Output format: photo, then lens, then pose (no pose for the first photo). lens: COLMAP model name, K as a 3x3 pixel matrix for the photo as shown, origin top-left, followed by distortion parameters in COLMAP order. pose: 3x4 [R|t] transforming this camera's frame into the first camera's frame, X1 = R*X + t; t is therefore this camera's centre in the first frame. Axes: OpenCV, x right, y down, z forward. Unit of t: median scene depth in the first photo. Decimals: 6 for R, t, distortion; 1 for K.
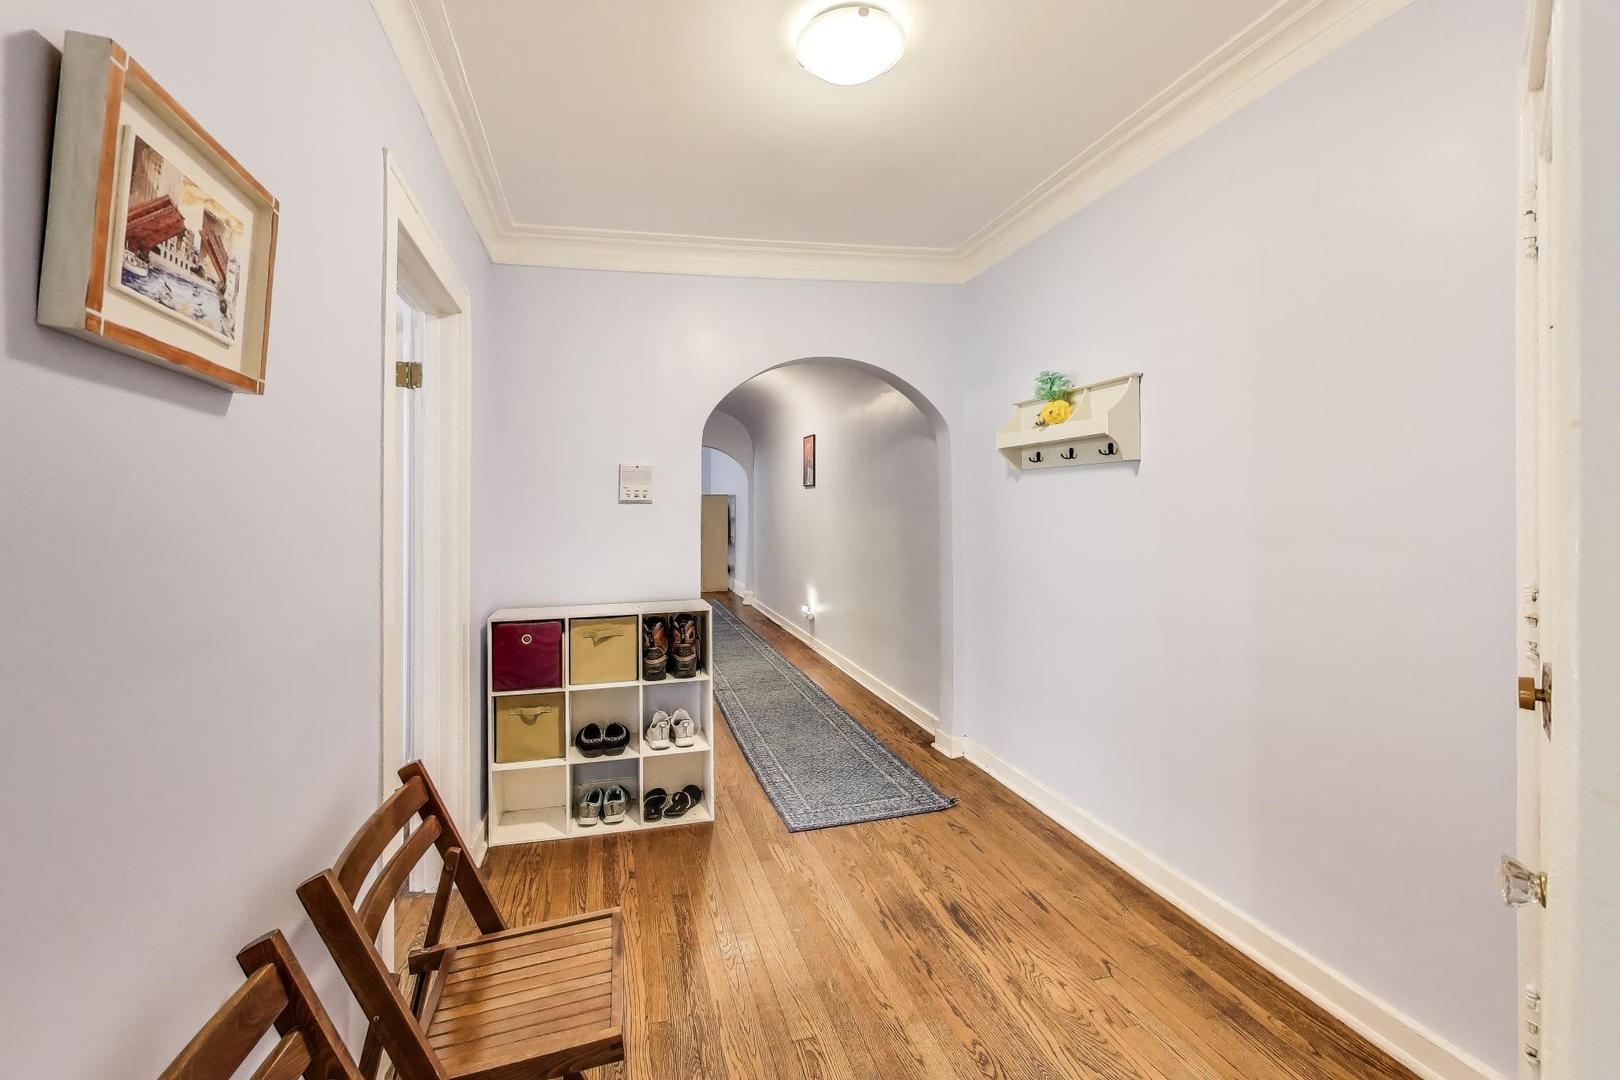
lens RADIAL K [[596.9, 0, 802.2], [0, 596.9, 515.4], [0, 0, 1]] dist [-0.000471, 0.000078]
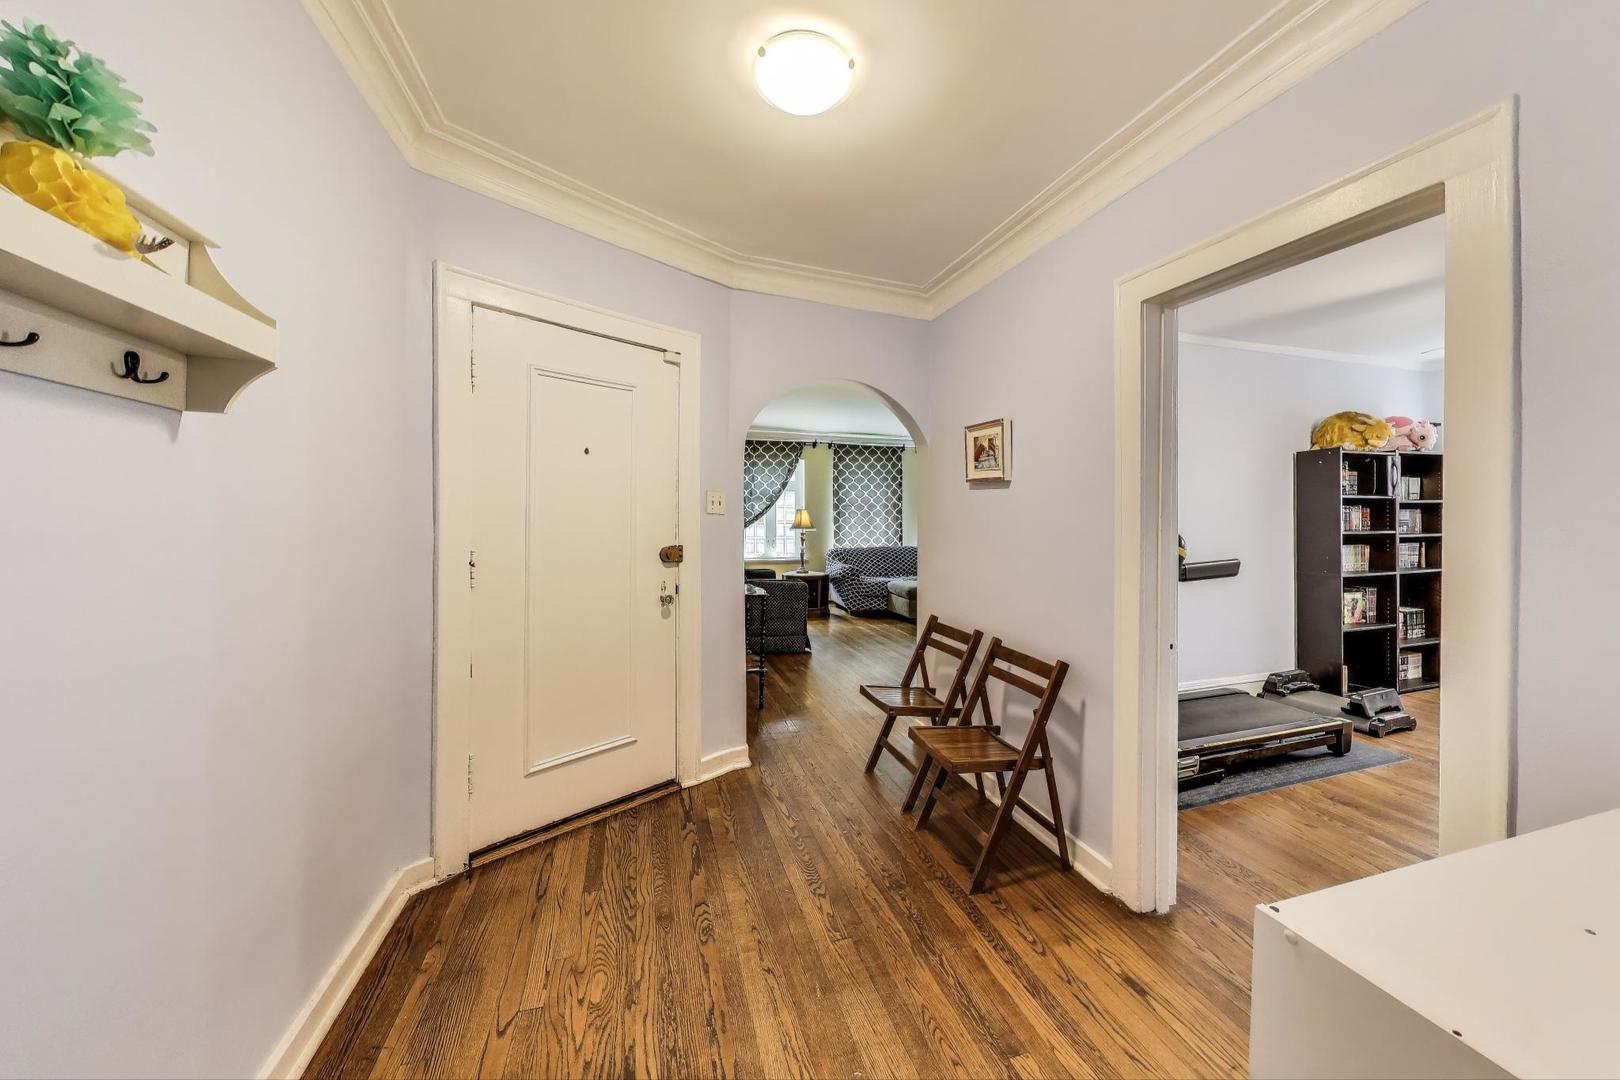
lens RADIAL K [[596.9, 0, 802.2], [0, 596.9, 515.4], [0, 0, 1]] dist [-0.000471, 0.000078]
pose [[-0.999797, -0.002599, 0.019983, 0.055934], [-0.002359, 0.999925, 0.012011, -0.023949], [-0.020013, 0.011962, -0.999728, 1.984723]]
